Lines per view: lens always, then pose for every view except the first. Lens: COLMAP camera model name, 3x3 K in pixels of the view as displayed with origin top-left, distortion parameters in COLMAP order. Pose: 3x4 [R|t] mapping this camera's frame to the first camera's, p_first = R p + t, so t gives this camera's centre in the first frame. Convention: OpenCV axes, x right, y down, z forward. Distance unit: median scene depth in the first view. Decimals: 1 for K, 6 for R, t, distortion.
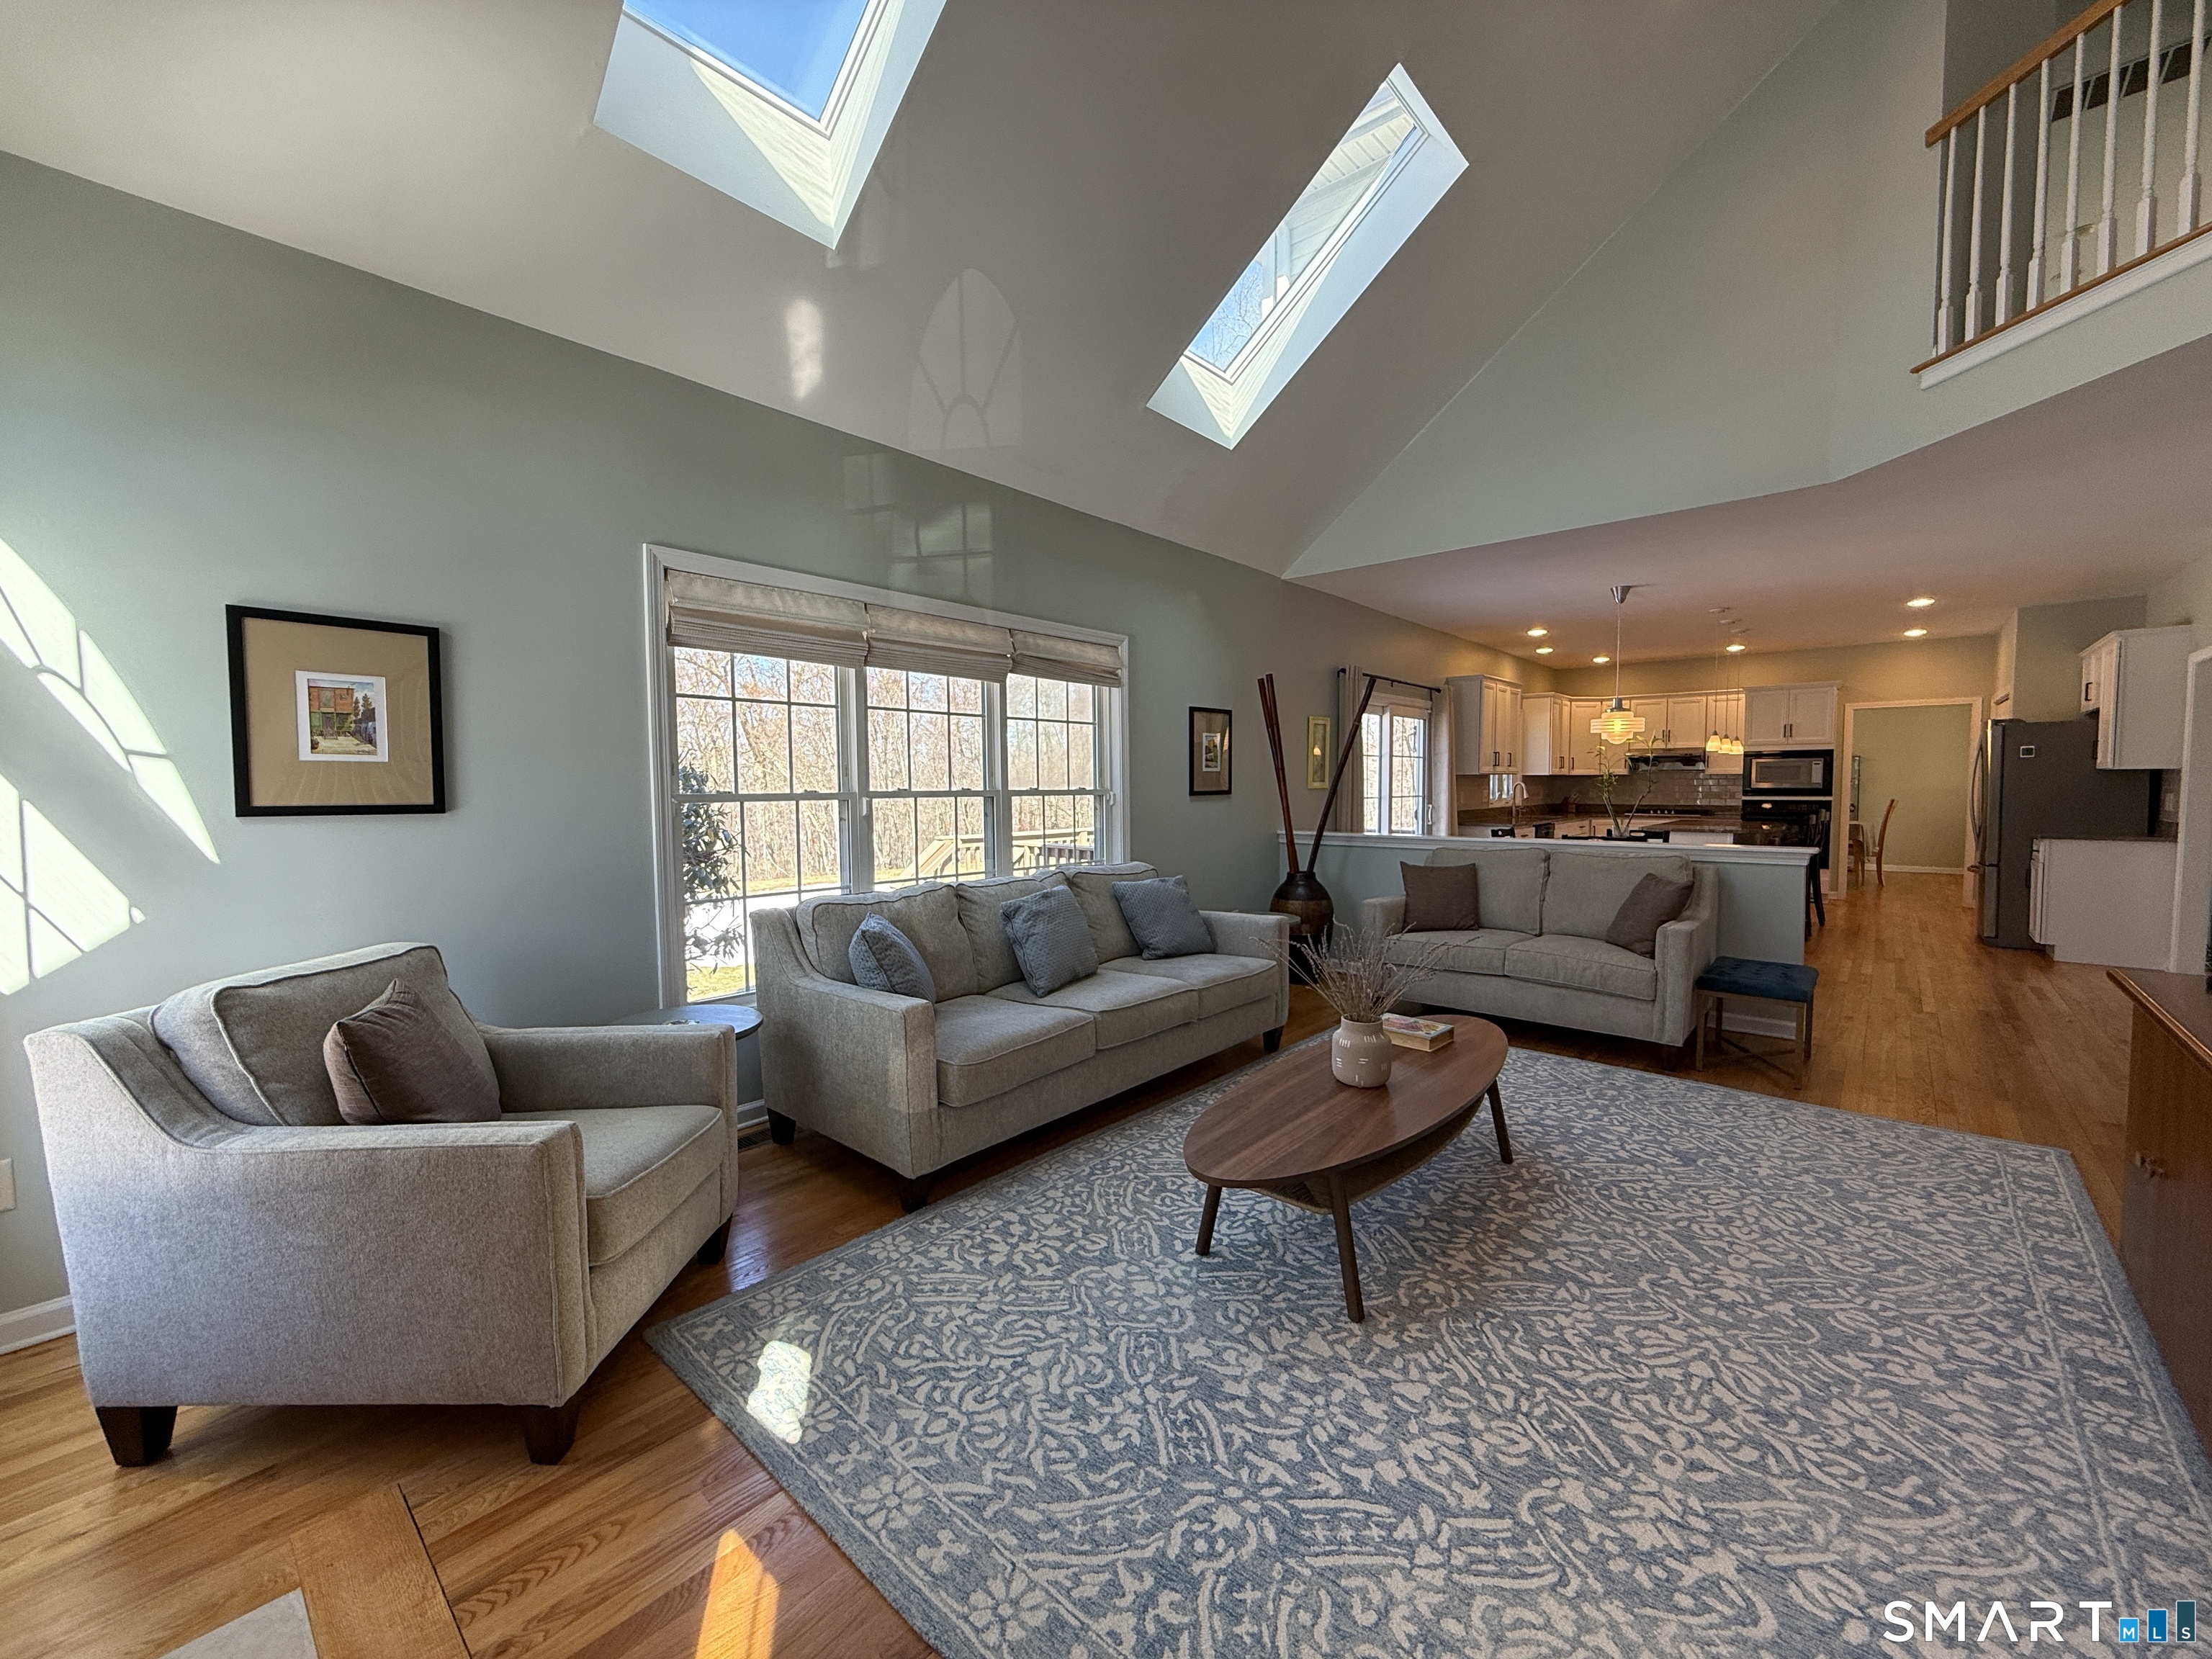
lens RADIAL K [[882.5, 0, 1109.0], [0, 882.5, 833.3], [0, 0, 1]] dist [-0.000115, 0.000177]
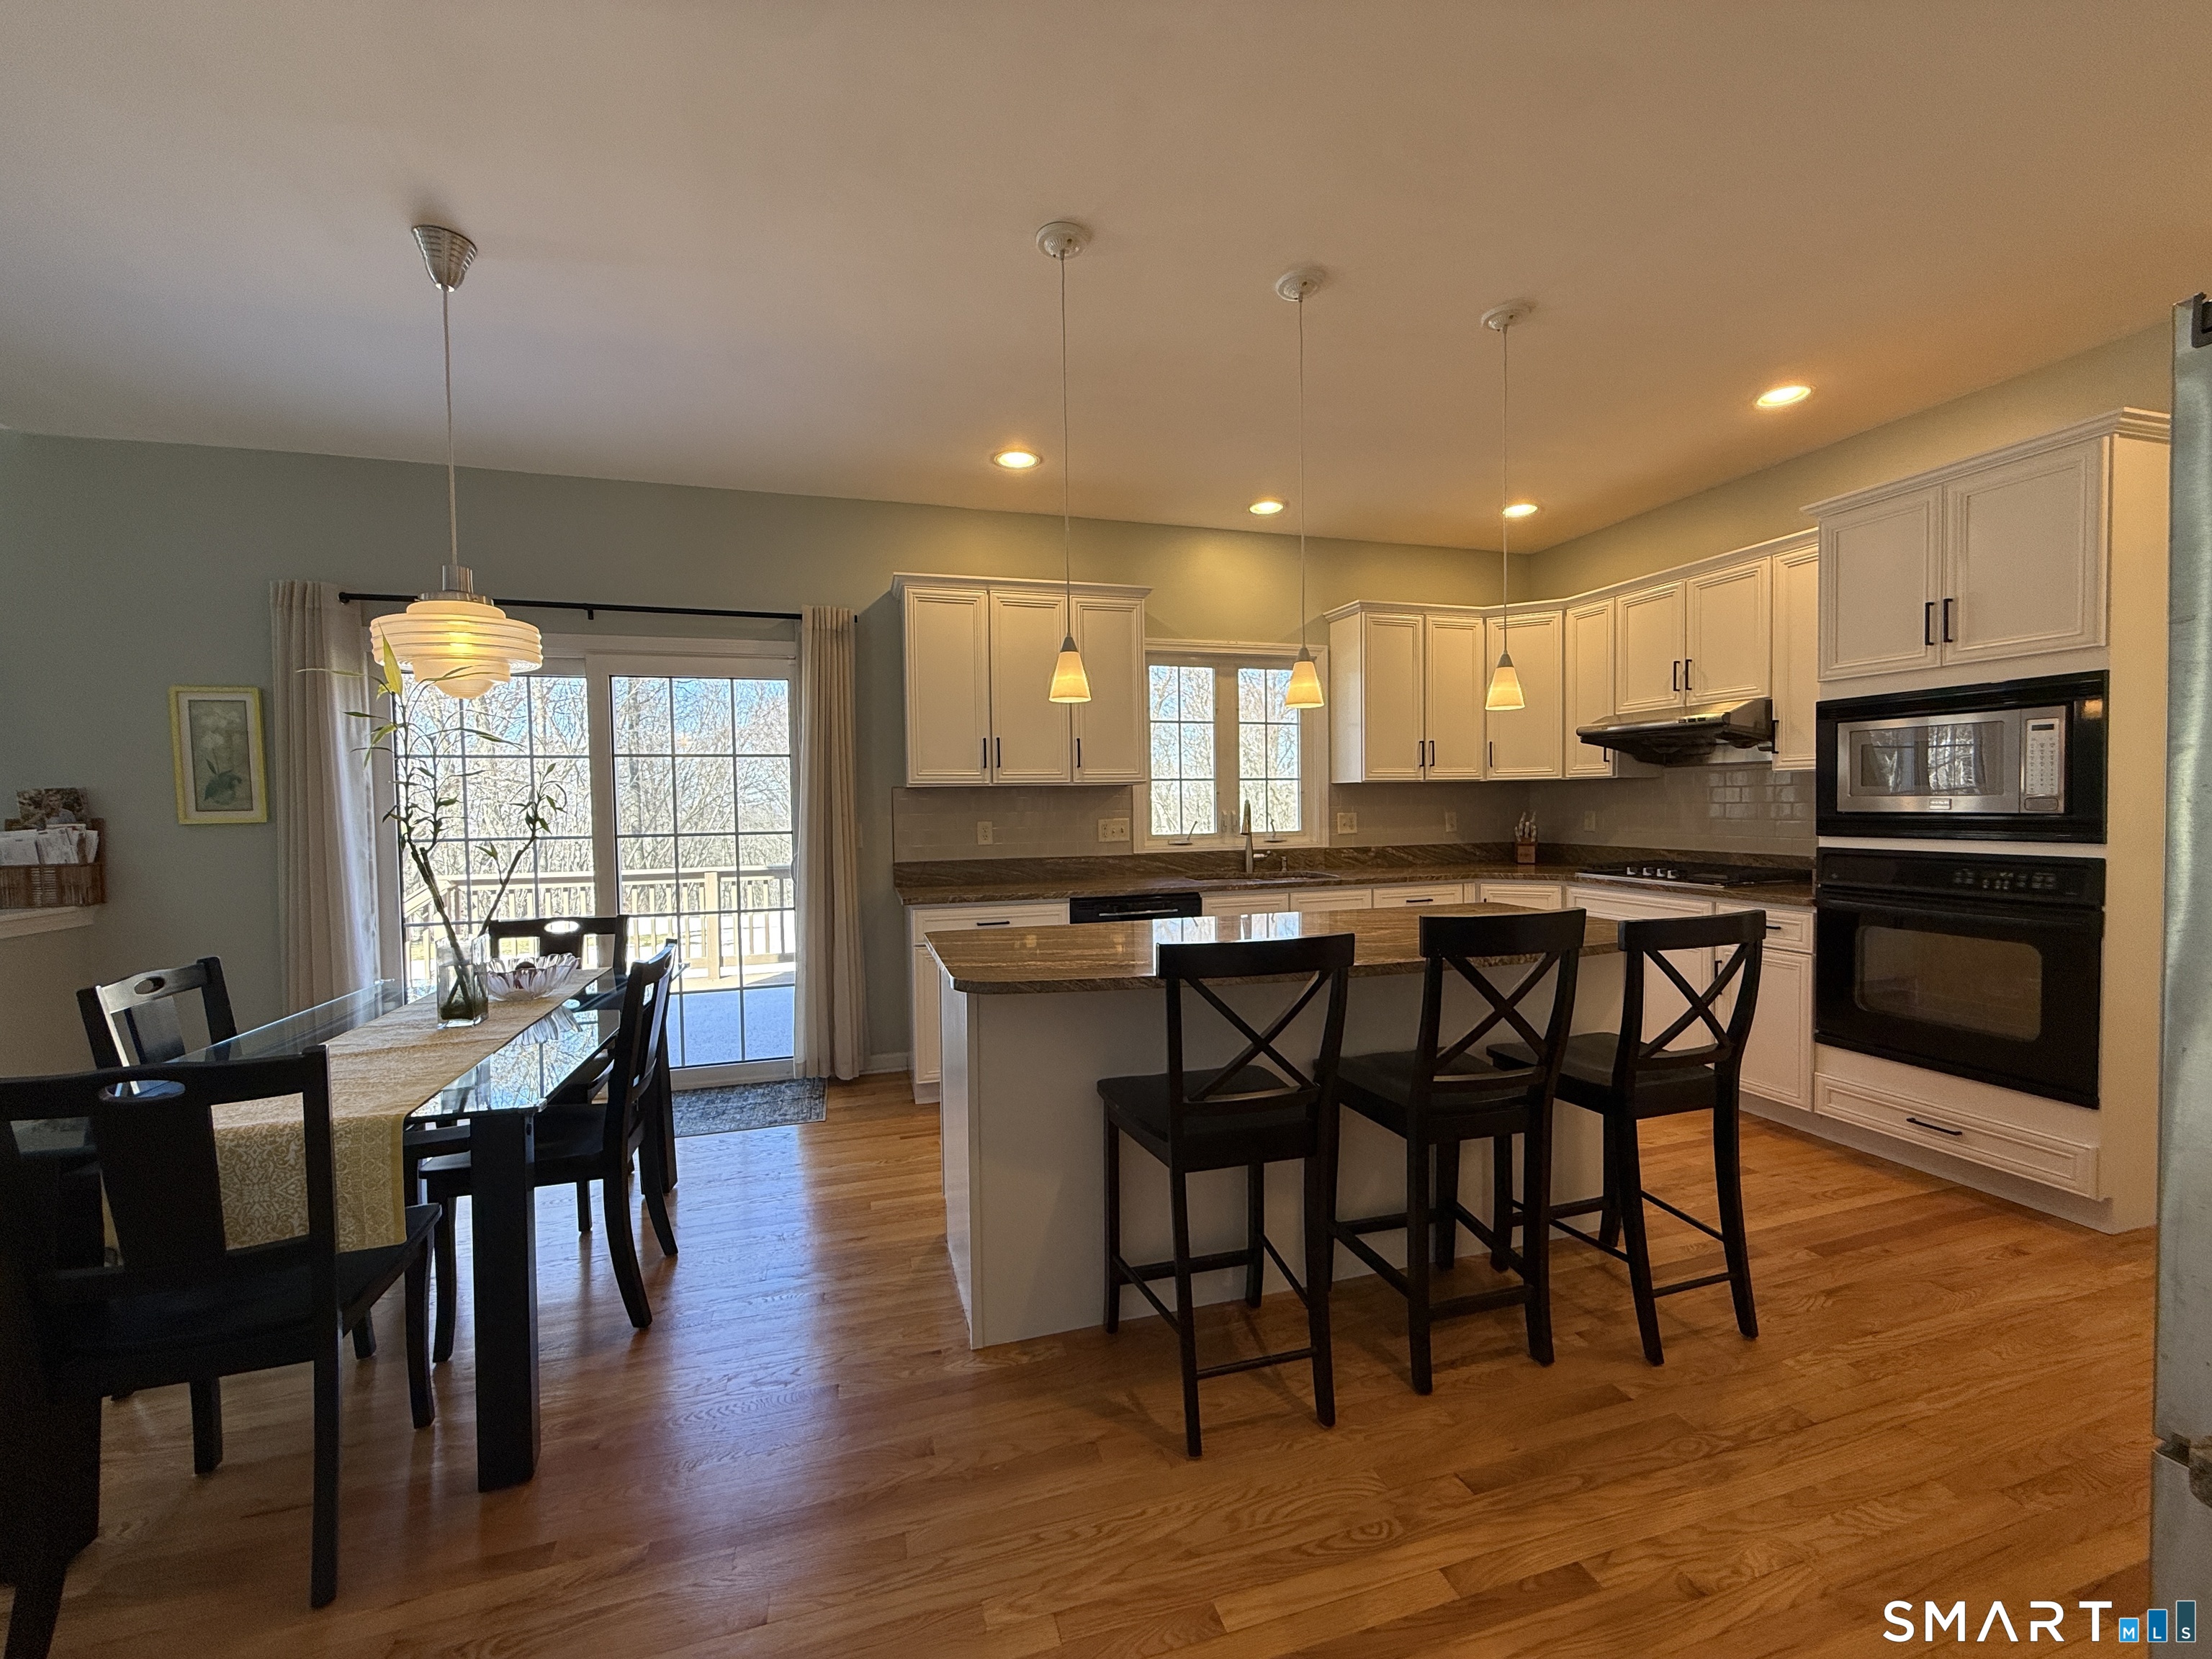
lens RADIAL K [[882.5, 0, 1108.6], [0, 882.5, 825.7], [0, 0, 1]] dist [-0.000115, 0.000177]
pose [[0.850061, 0.007362, -0.526633, 2.661345], [-0.019538, 0.999655, -0.017562, -0.139847], [0.526321, 0.025218, 0.849912, 2.309620]]
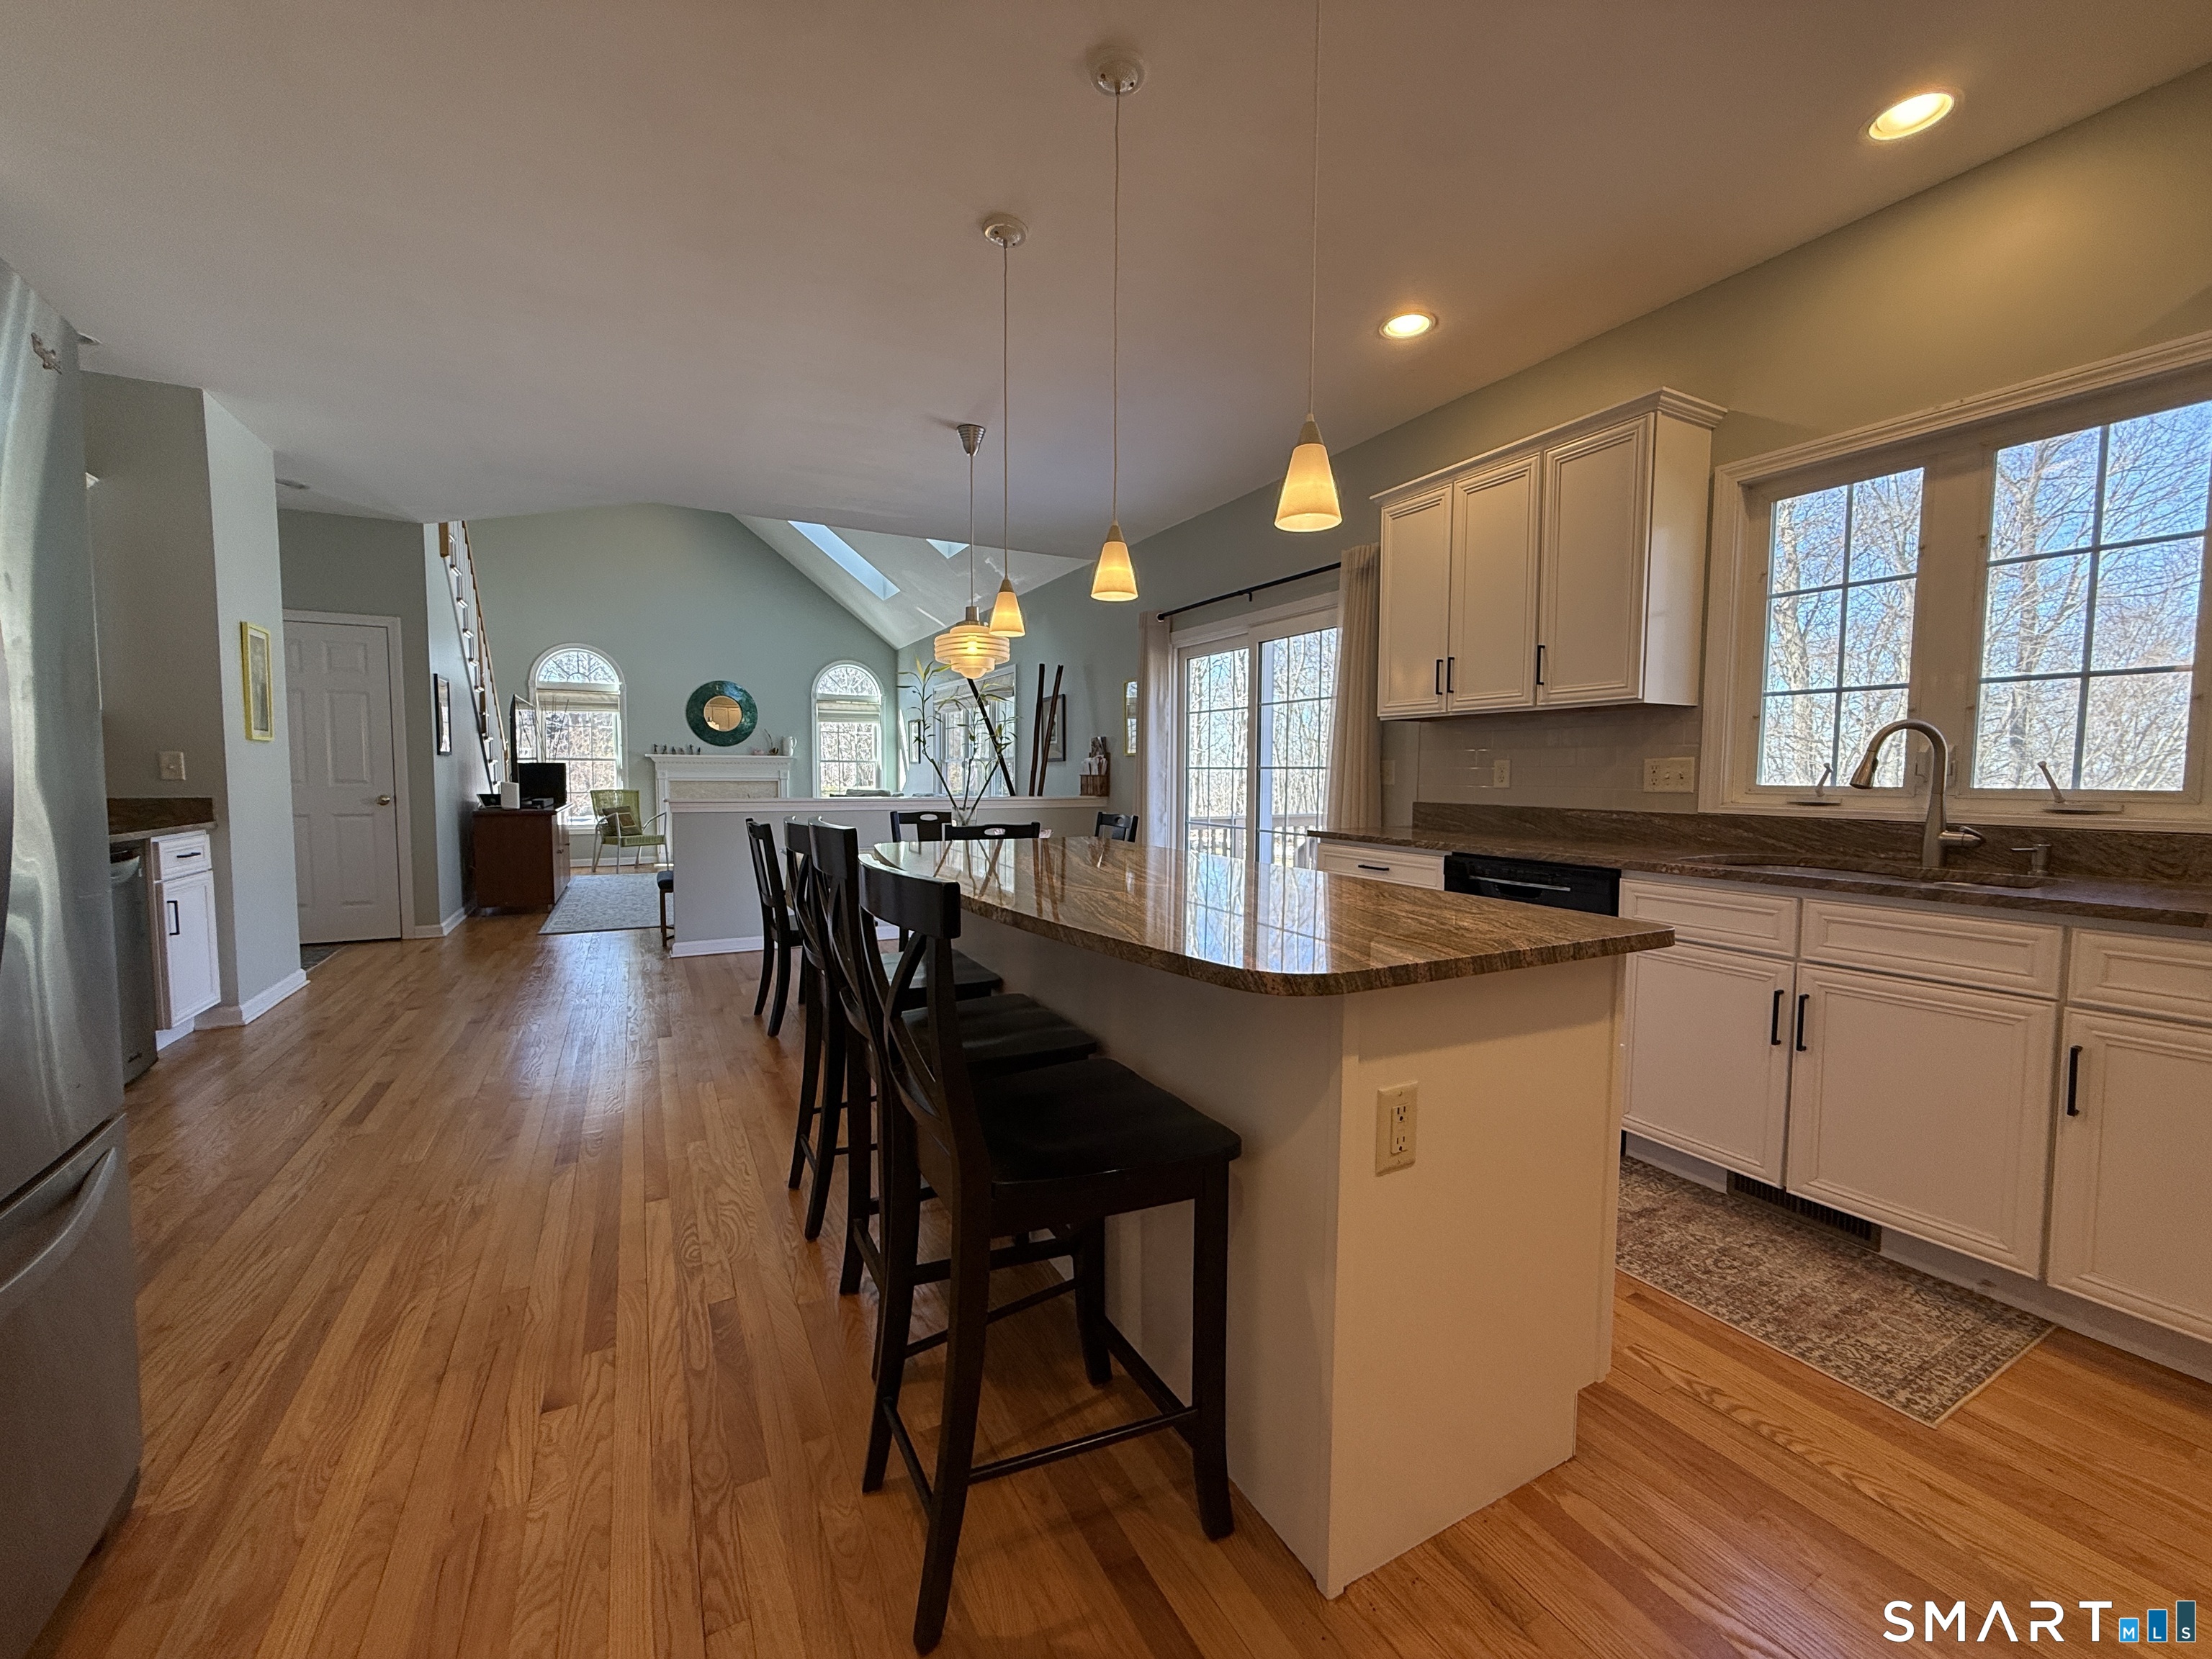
lens RADIAL K [[882.5, 0, 1099.8], [0, 882.5, 825.3], [0, 0, 1]] dist [-0.000115, 0.000177]
pose [[-0.354908, 0.060595, -0.932935, 3.122229], [-0.057246, 0.994616, 0.086379, -0.154474], [0.933147, 0.084064, -0.349528, 3.589017]]
